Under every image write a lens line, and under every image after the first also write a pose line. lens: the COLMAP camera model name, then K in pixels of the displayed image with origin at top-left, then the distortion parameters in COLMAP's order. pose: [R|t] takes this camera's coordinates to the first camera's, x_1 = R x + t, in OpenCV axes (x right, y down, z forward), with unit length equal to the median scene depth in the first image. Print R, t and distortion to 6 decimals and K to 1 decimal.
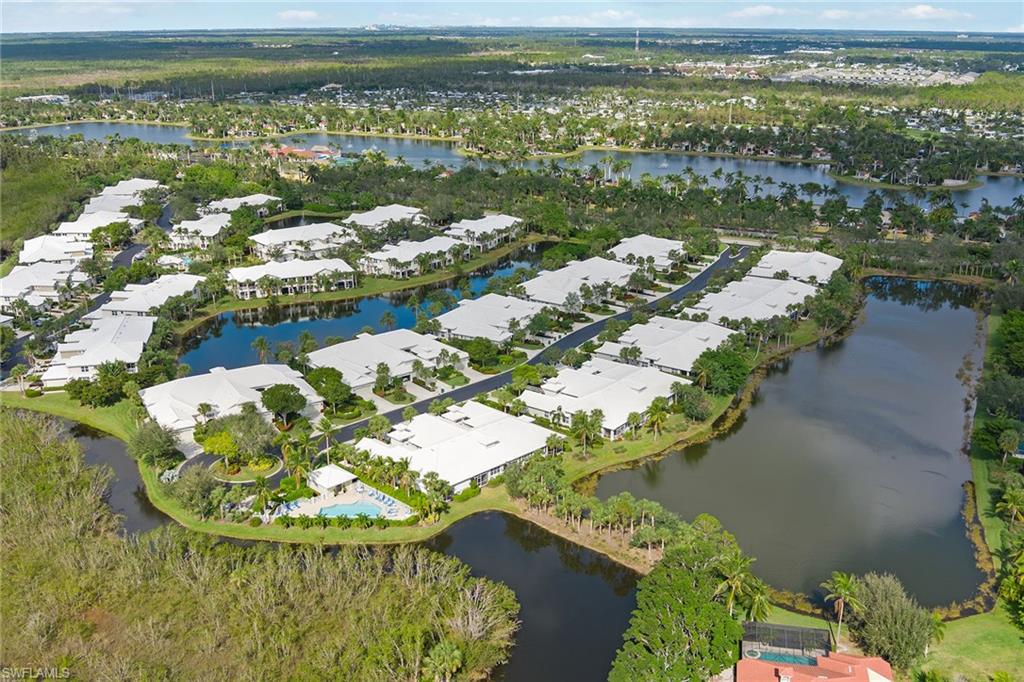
lens RADIAL K [[1013.9, 0, 510.8], [0, 1013.9, 342.1], [0, 0, 1]] dist [-0.055796, -0.002394]
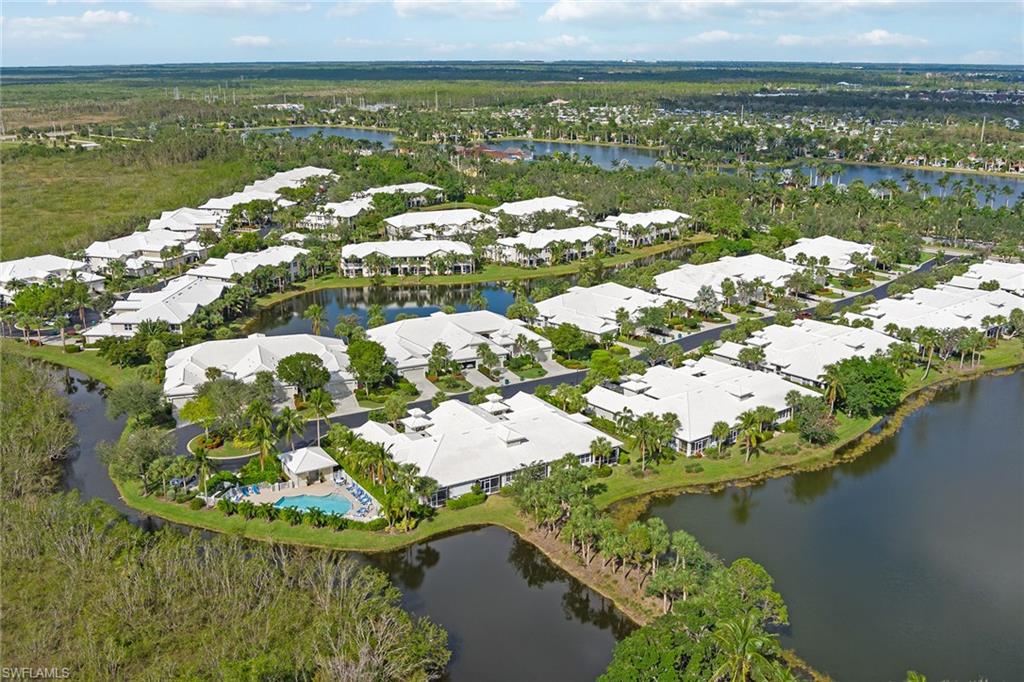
lens RADIAL K [[1013.9, 0, 510.8], [0, 1013.9, 342.1], [0, 0, 1]] dist [-0.055796, -0.002394]
pose [[0.967260, 0.070151, -0.243898, 0.110423], [-0.079519, 0.996418, -0.028767, 0.032660], [0.241007, 0.047220, 0.969374, 0.169735]]
